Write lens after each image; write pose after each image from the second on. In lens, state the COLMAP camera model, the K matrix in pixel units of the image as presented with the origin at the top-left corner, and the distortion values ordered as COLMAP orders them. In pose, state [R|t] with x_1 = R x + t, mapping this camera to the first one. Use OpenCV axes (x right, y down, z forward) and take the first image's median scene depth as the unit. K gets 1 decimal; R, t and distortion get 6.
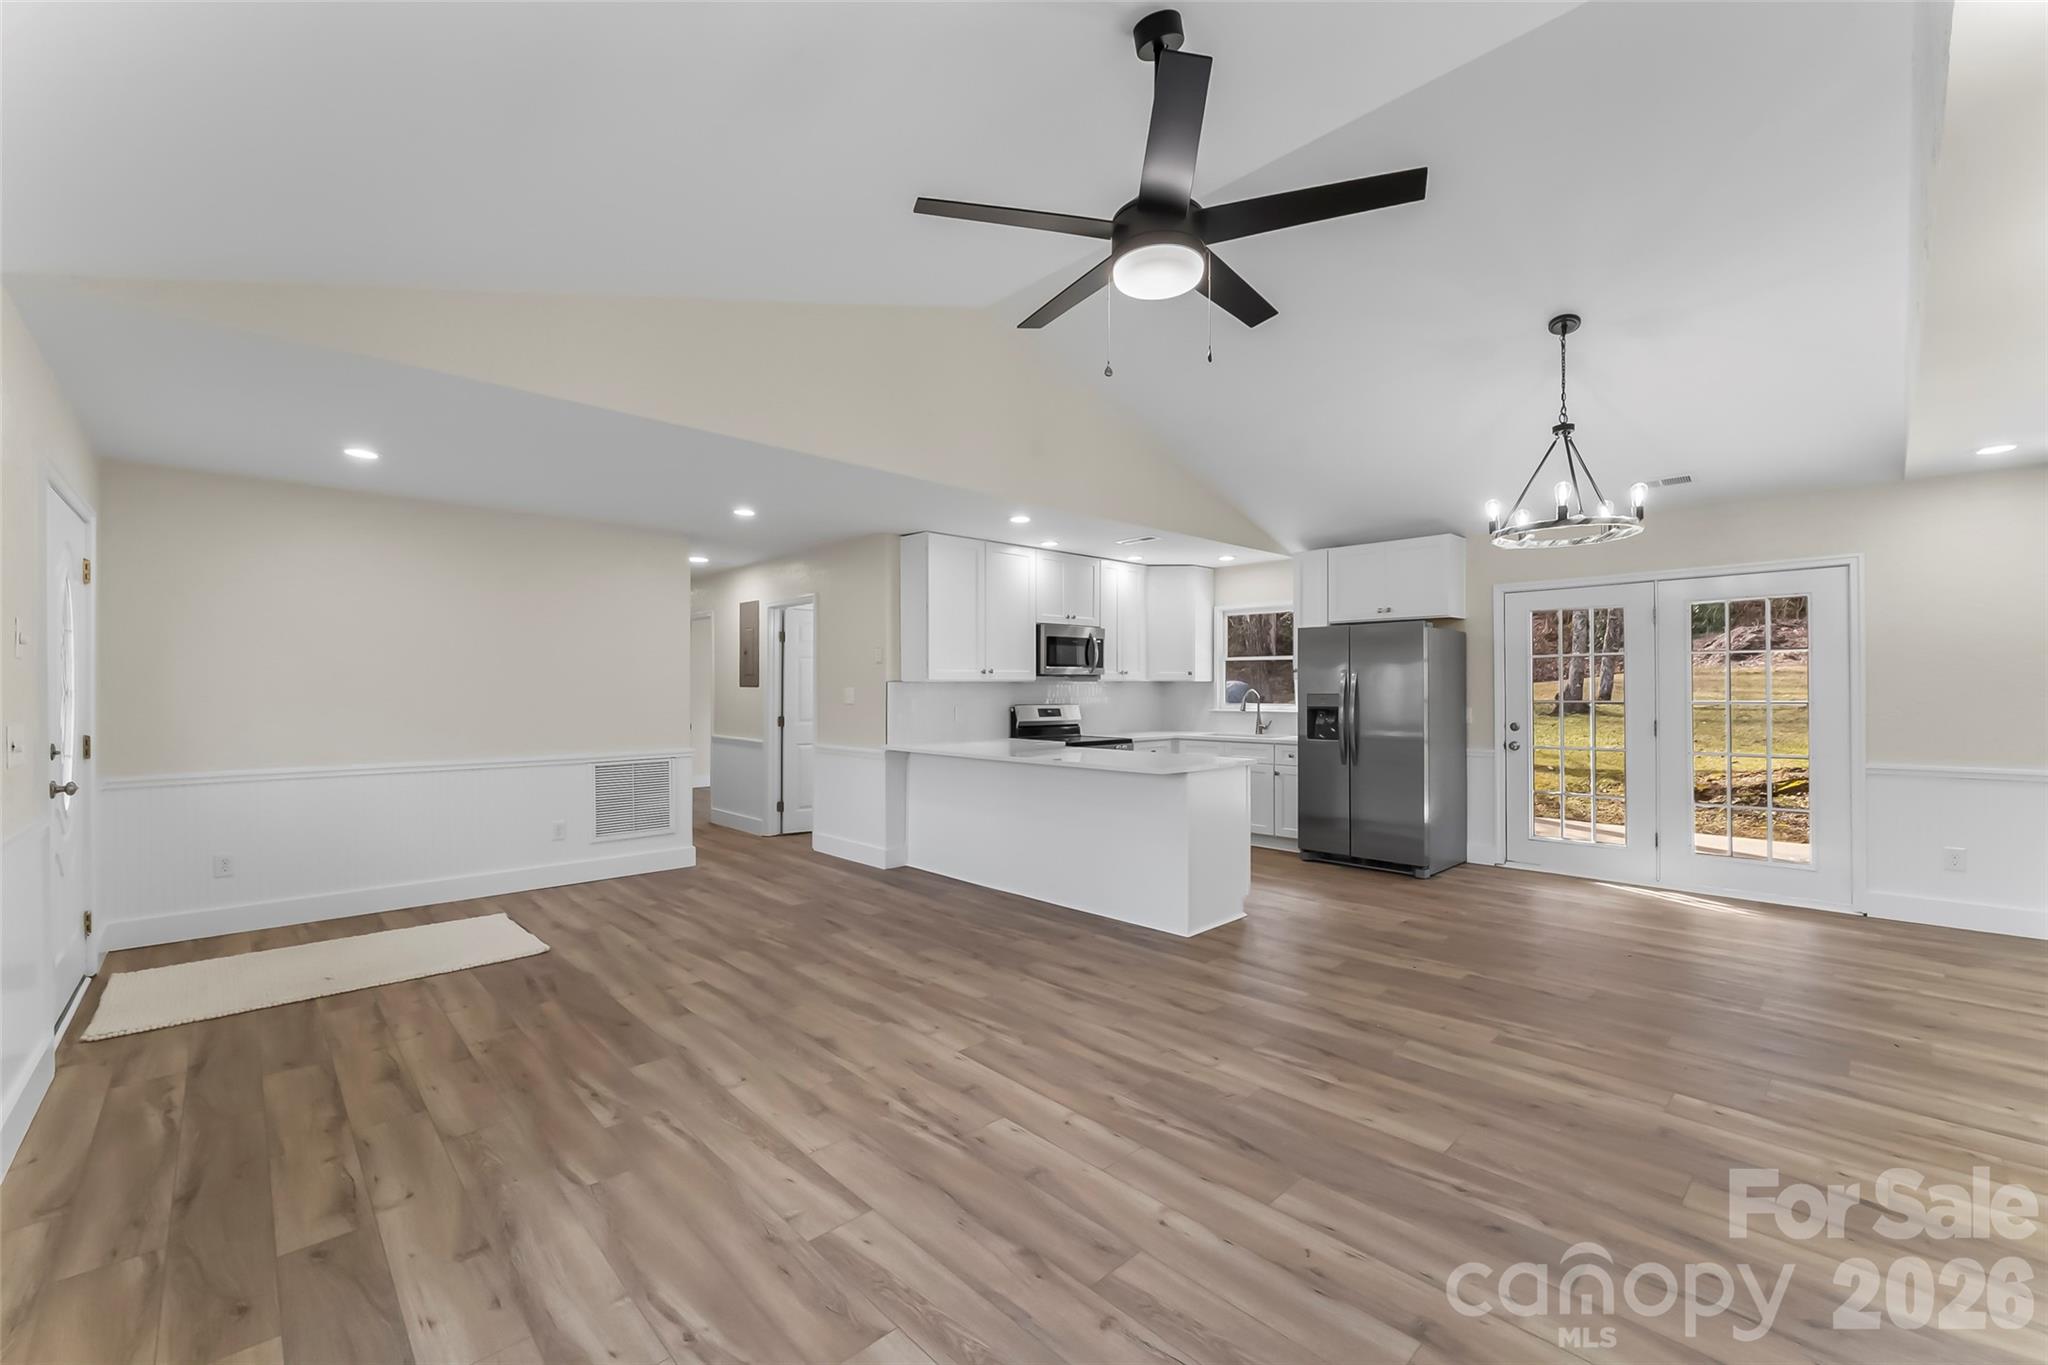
lens RADIAL K [[828.9, 0, 1022.5], [0, 828.9, 676.3], [0, 0, 1]] dist [0.000415, -0.000284]
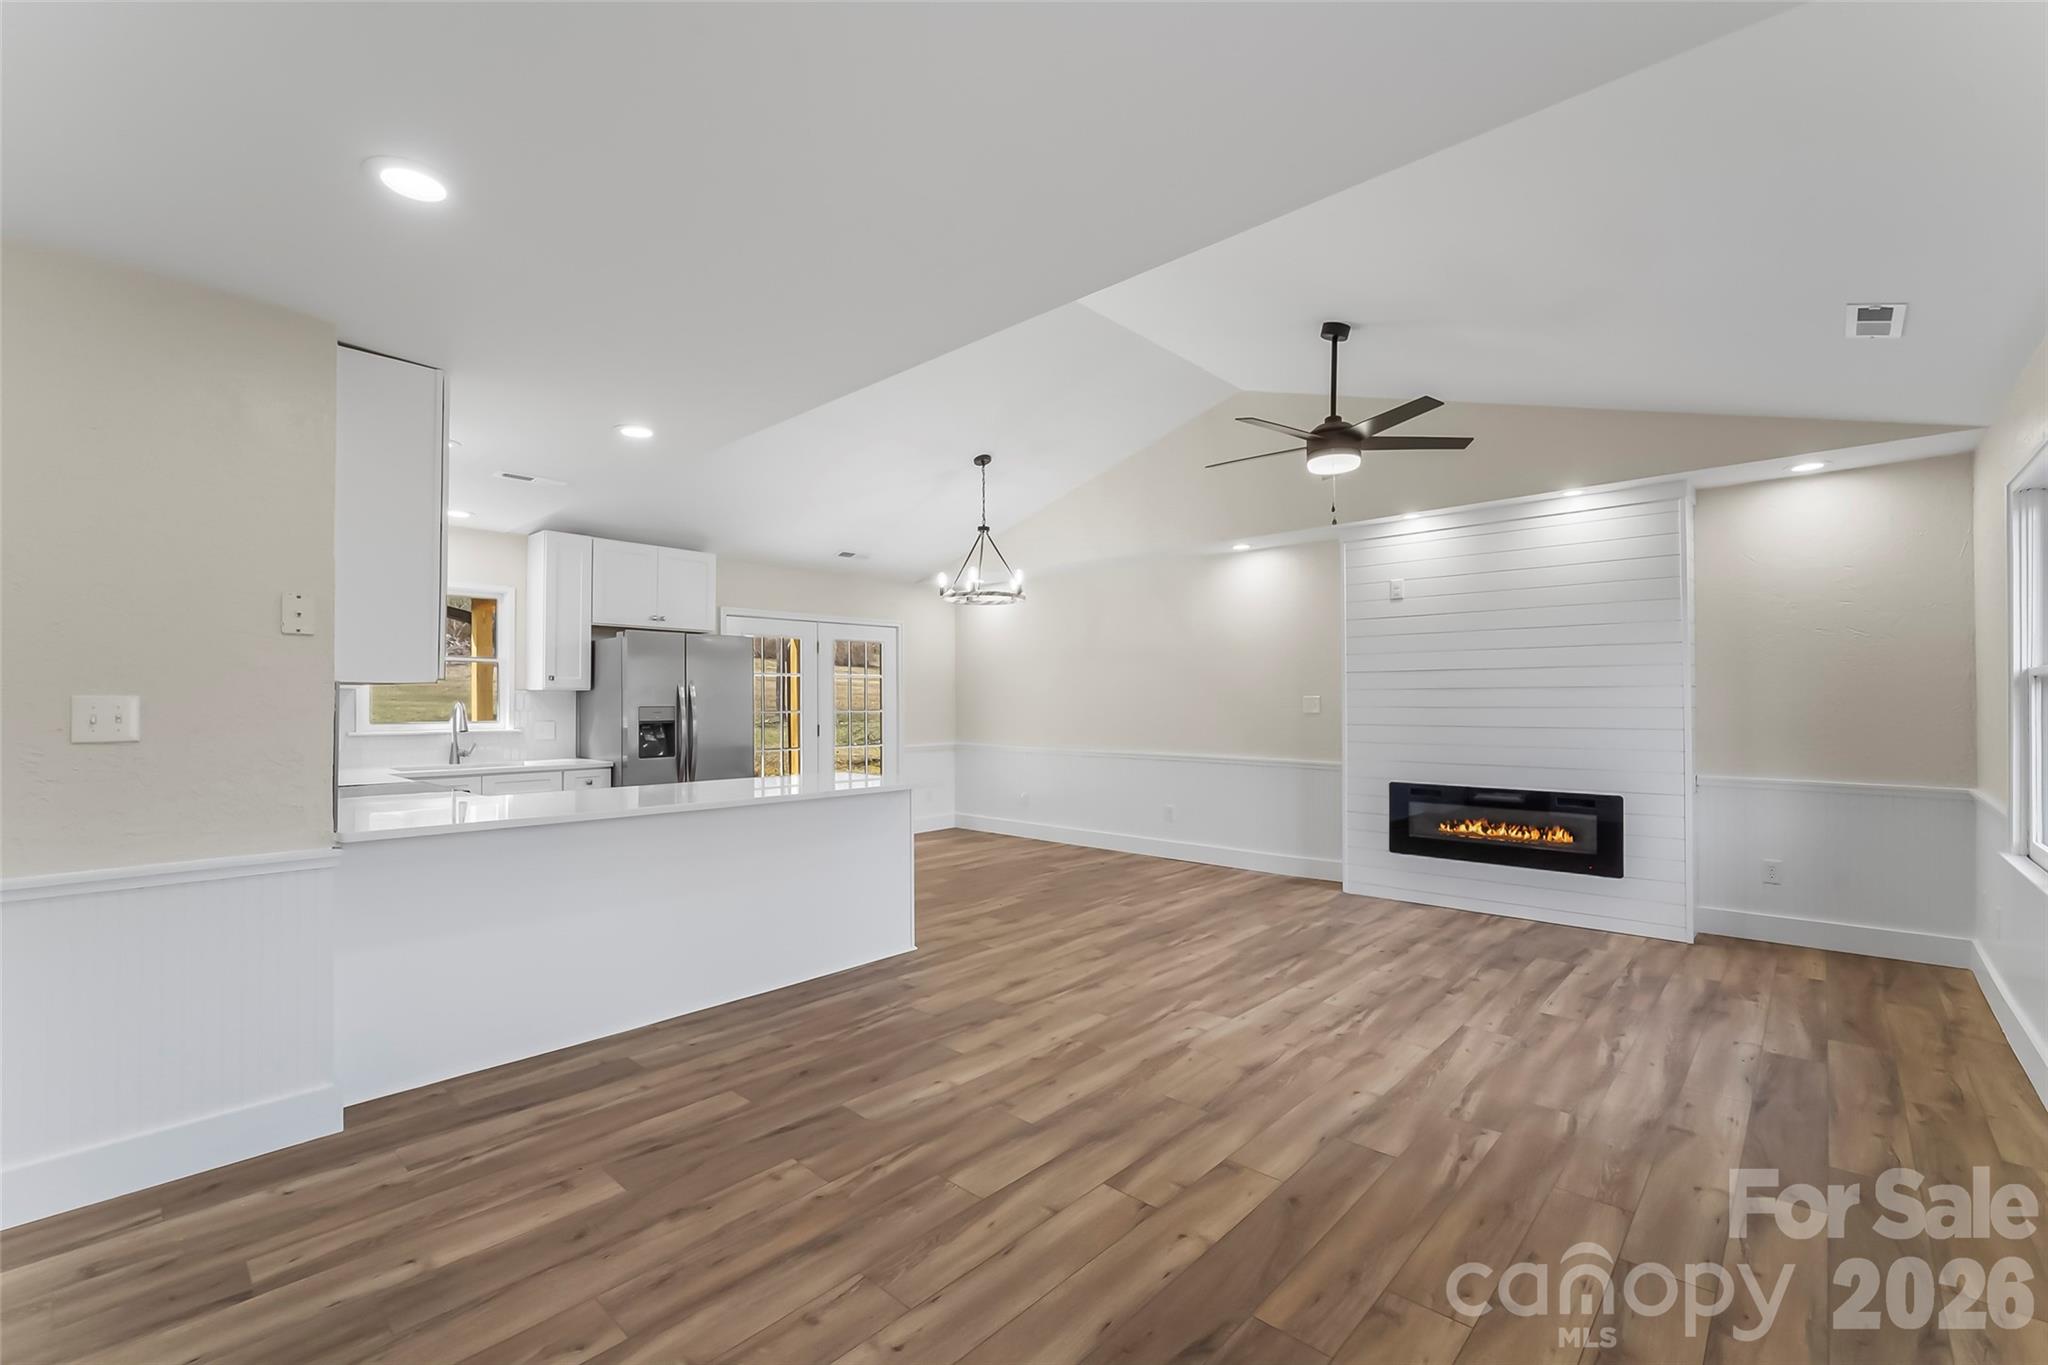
lens RADIAL K [[868.6, 0, 1024.0], [0, 868.6, 682.5], [0, 0, 1]] dist [0.000131, -0.000149]
pose [[-0.063323, 0.023246, 0.997722, -1.061116], [-0.015535, 0.999585, -0.024275, 0.015348], [-0.997872, -0.017037, -0.062936, 1.140152]]
